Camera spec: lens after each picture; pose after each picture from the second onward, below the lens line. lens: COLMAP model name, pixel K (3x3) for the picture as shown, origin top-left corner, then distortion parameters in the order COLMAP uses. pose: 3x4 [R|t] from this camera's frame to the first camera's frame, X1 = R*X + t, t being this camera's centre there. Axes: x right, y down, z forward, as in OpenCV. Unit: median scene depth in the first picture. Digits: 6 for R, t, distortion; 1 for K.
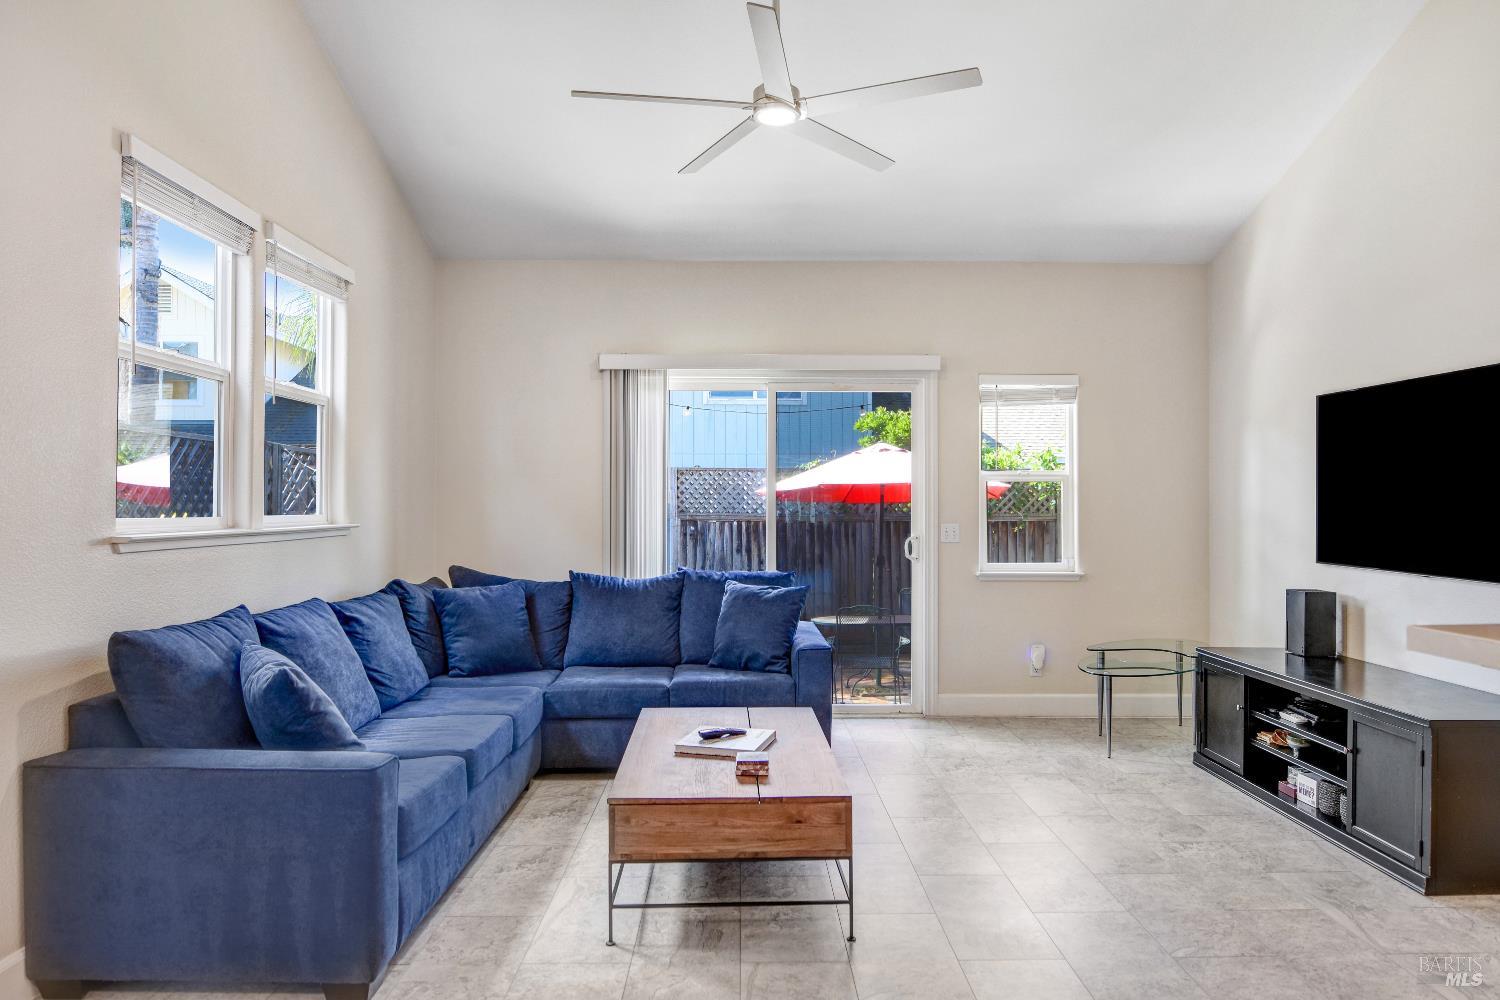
lens RADIAL K [[940.5, 0, 757.9], [0, 940.5, 496.0], [0, 0, 1]] dist [-0.006796, -0.000823]
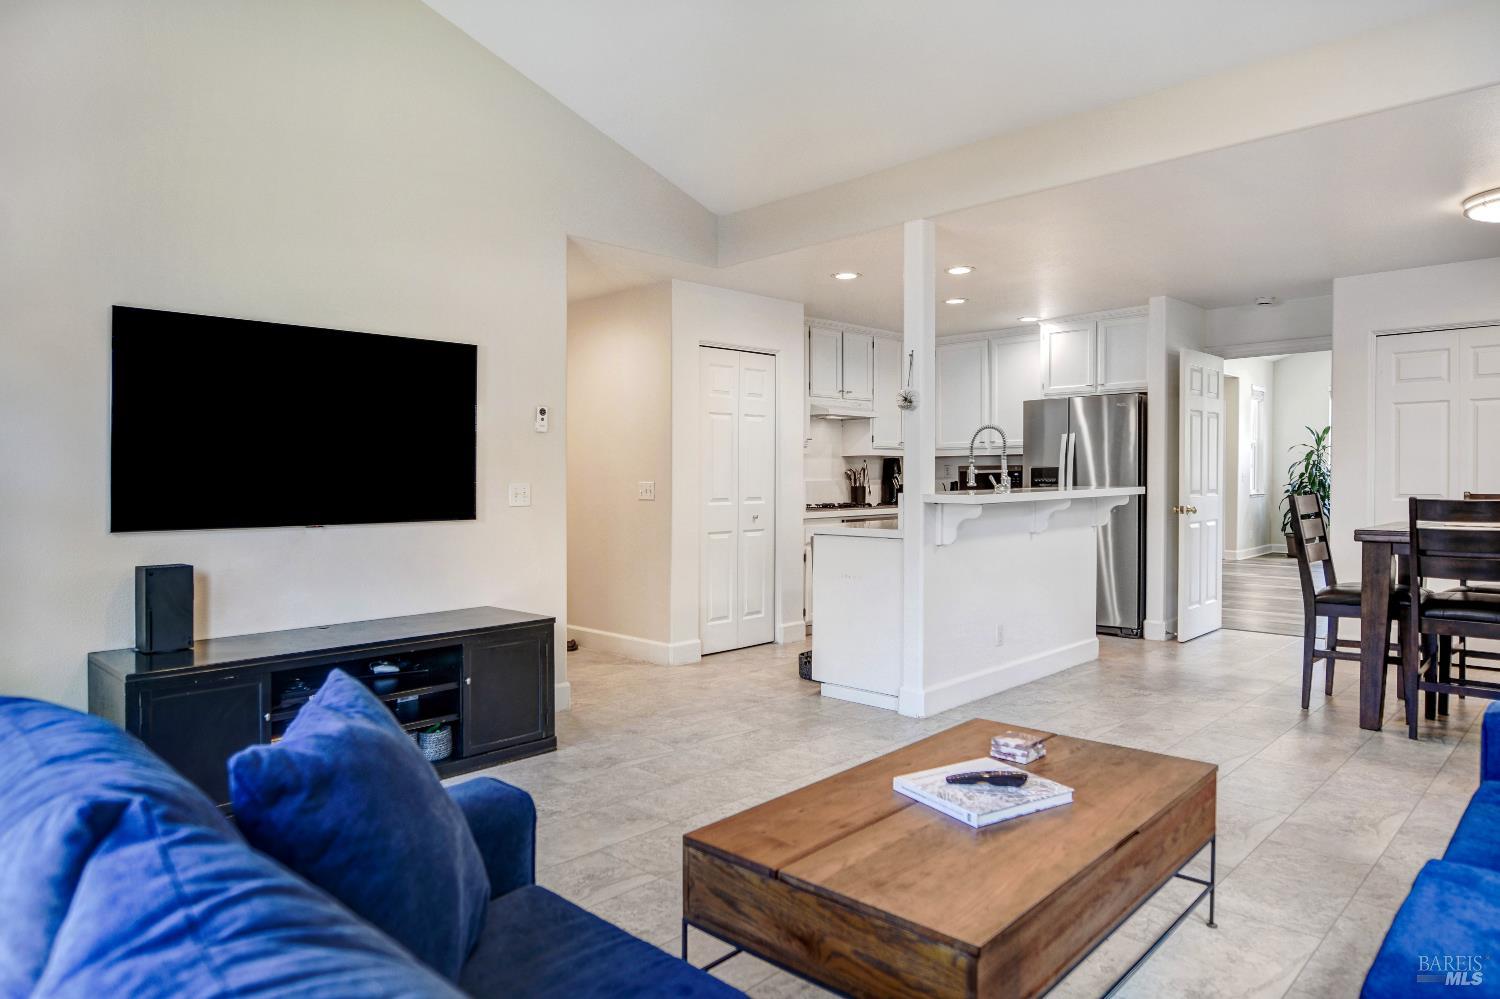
lens RADIAL K [[940.5, 0, 757.9], [0, 940.5, 495.5], [0, 0, 1]] dist [-0.006796, -0.000823]
pose [[-0.707951, -0.015133, 0.706100, -0.282979], [-0.005403, 0.999857, 0.016012, 0.028338], [-0.706241, 0.007521, -0.707931, 1.149219]]
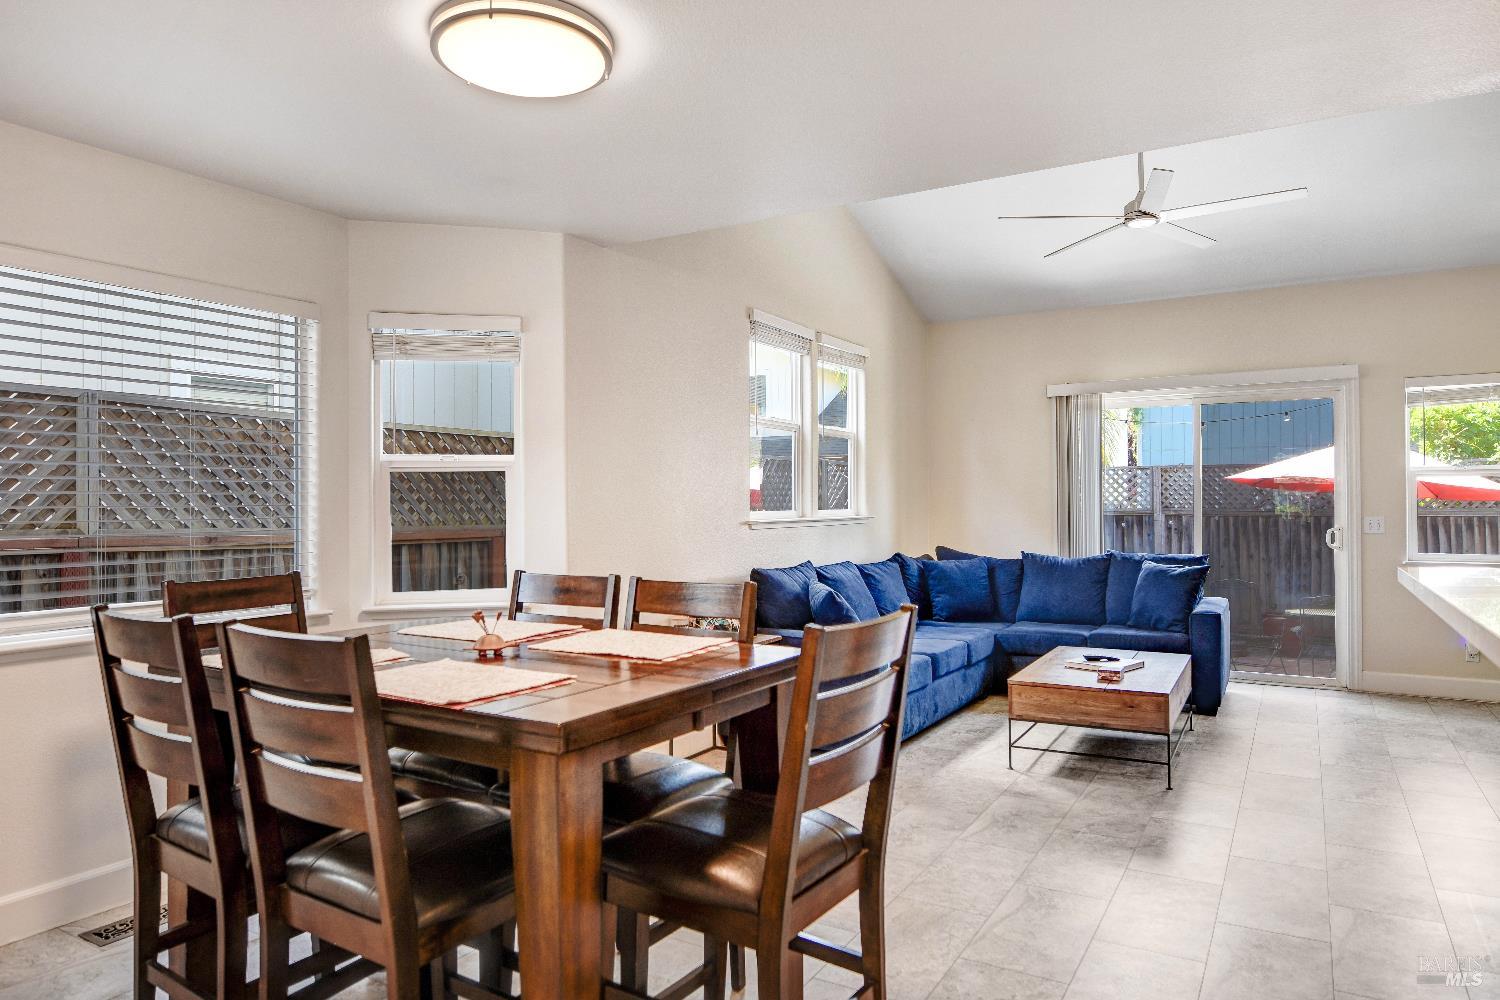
lens RADIAL K [[957.4, 0, 750.0], [0, 957.4, 500.0], [0, 0, 1]] dist [-0.021721, -0.000399]
pose [[0.852231, -0.008396, -0.523098, 0.200440], [0.012319, 0.999916, 0.004022, -0.003823], [0.523020, -0.009871, 0.852263, -0.396975]]
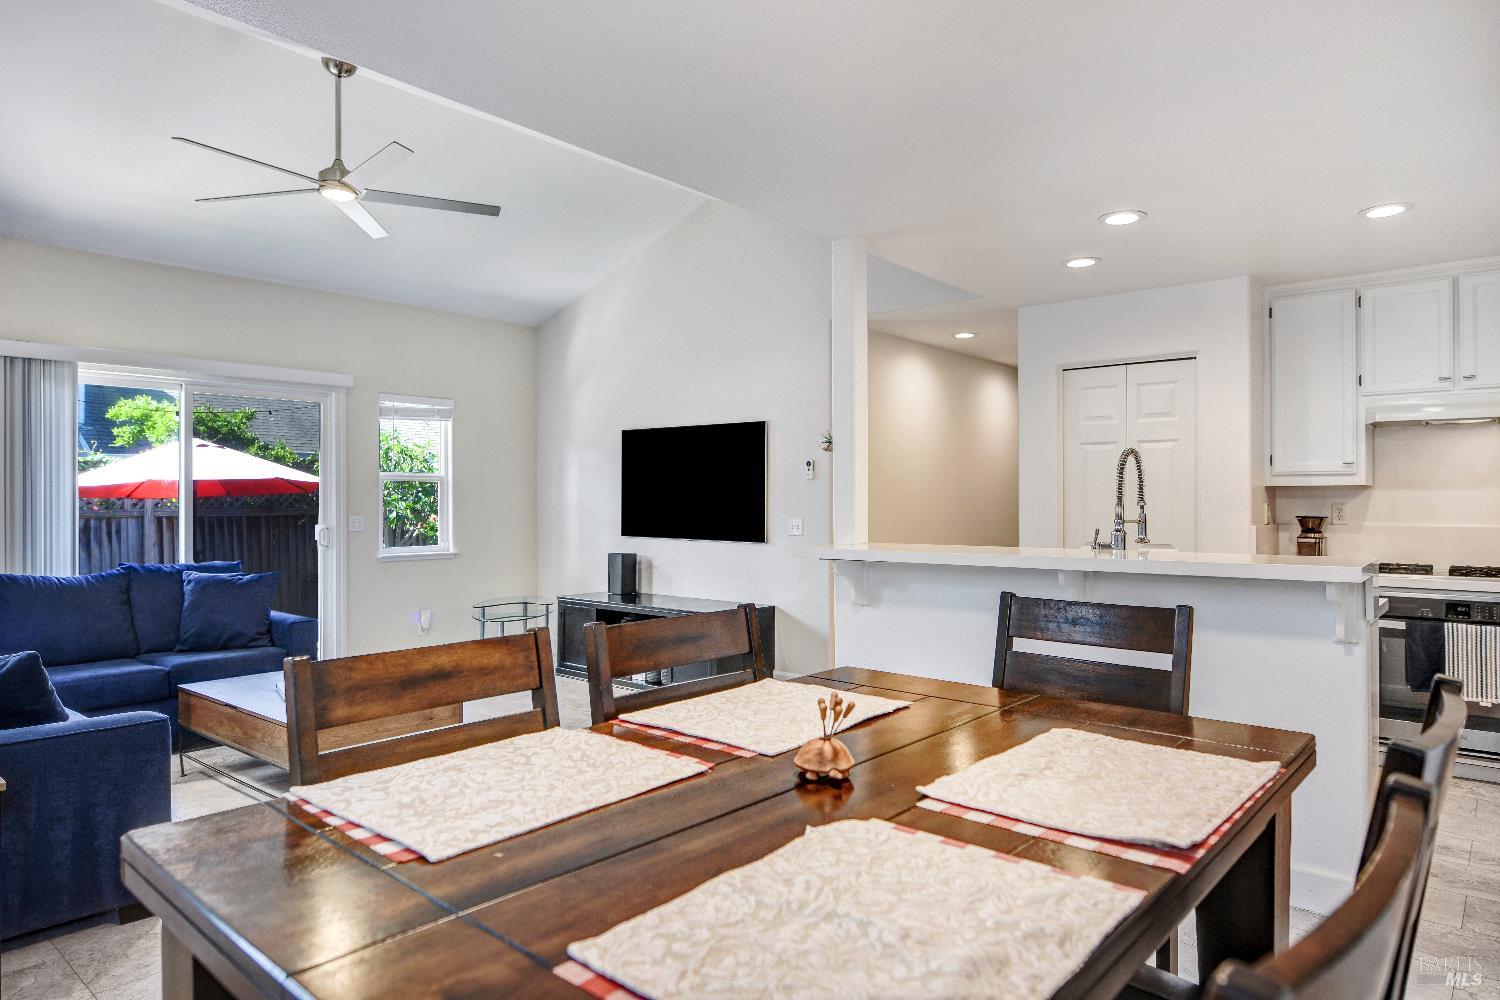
lens RADIAL K [[921.1, 0, 758.1], [0, 921.1, 494.7], [0, 0, 1]] dist [-0.014108, 0.001573]
pose [[0.653724, 0.000440, 0.756733, -0.424959], [-0.004664, 0.999983, 0.003448, -0.004591], [-0.756718, -0.005783, 0.653716, -0.188364]]
